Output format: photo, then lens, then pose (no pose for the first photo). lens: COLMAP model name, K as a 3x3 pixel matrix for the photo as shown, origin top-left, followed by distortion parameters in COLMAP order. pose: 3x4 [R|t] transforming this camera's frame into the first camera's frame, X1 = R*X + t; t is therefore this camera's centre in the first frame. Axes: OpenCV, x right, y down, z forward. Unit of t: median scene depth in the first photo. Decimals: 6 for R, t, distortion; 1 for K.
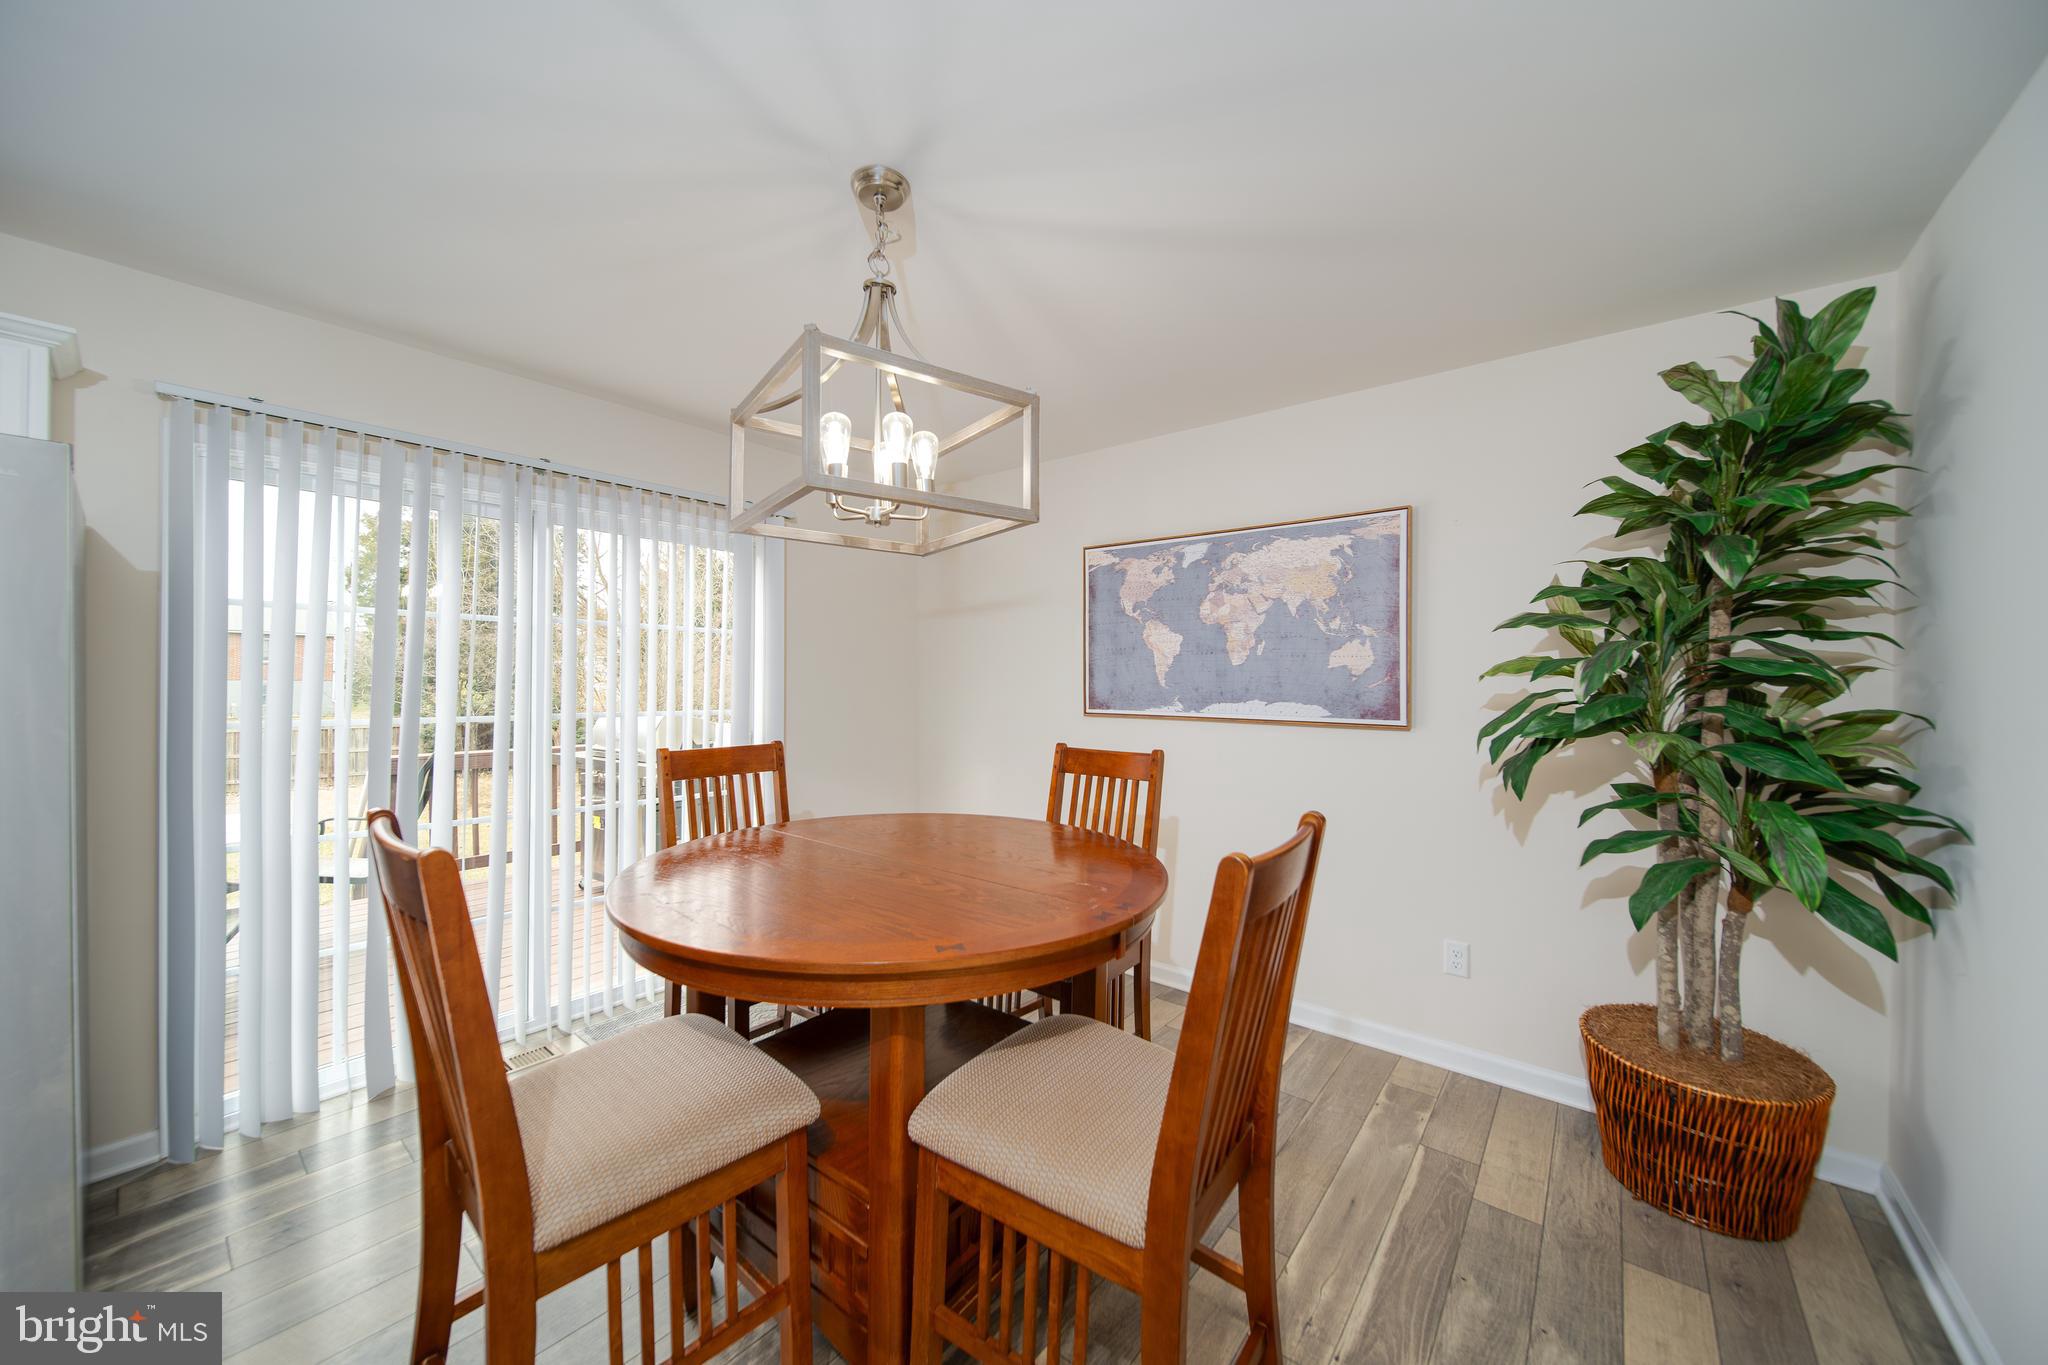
lens RADIAL K [[731.5, 0, 1023.5], [0, 731.5, 681.6], [0, 0, 1]] dist [-0.004633, -0.000048]
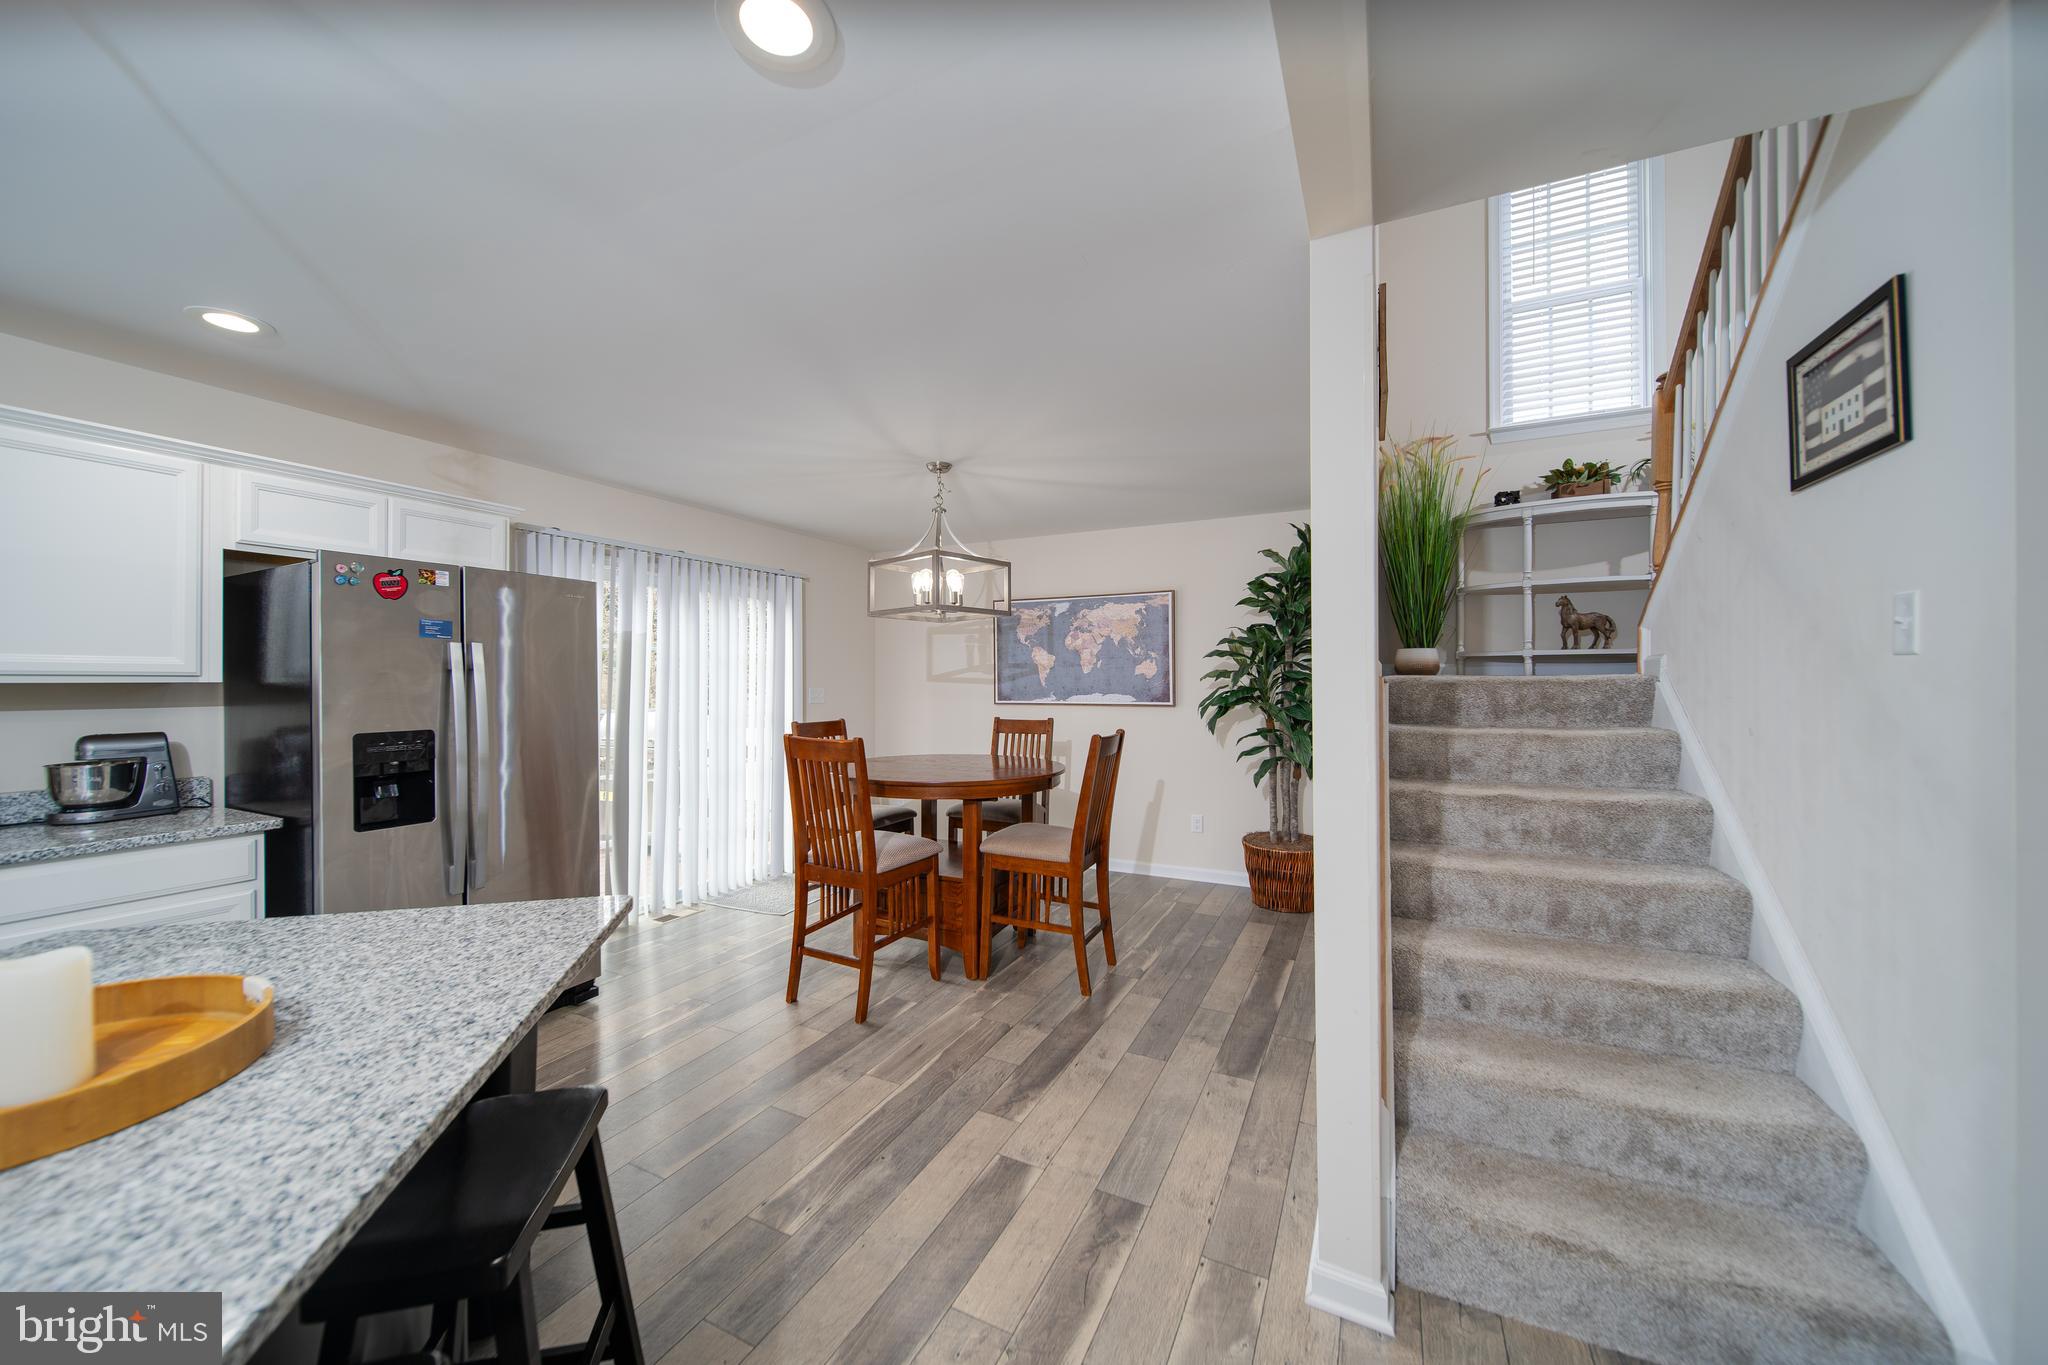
lens RADIAL K [[731.5, 0, 1025.0], [0, 731.5, 684.0], [0, 0, 1]] dist [-0.004633, -0.000048]
pose [[0.975747, -0.009464, 0.218696, -0.282817], [0.009701, 0.999953, -0.000009, 0.001928], [-0.218686, 0.002131, 0.975793, -0.817215]]
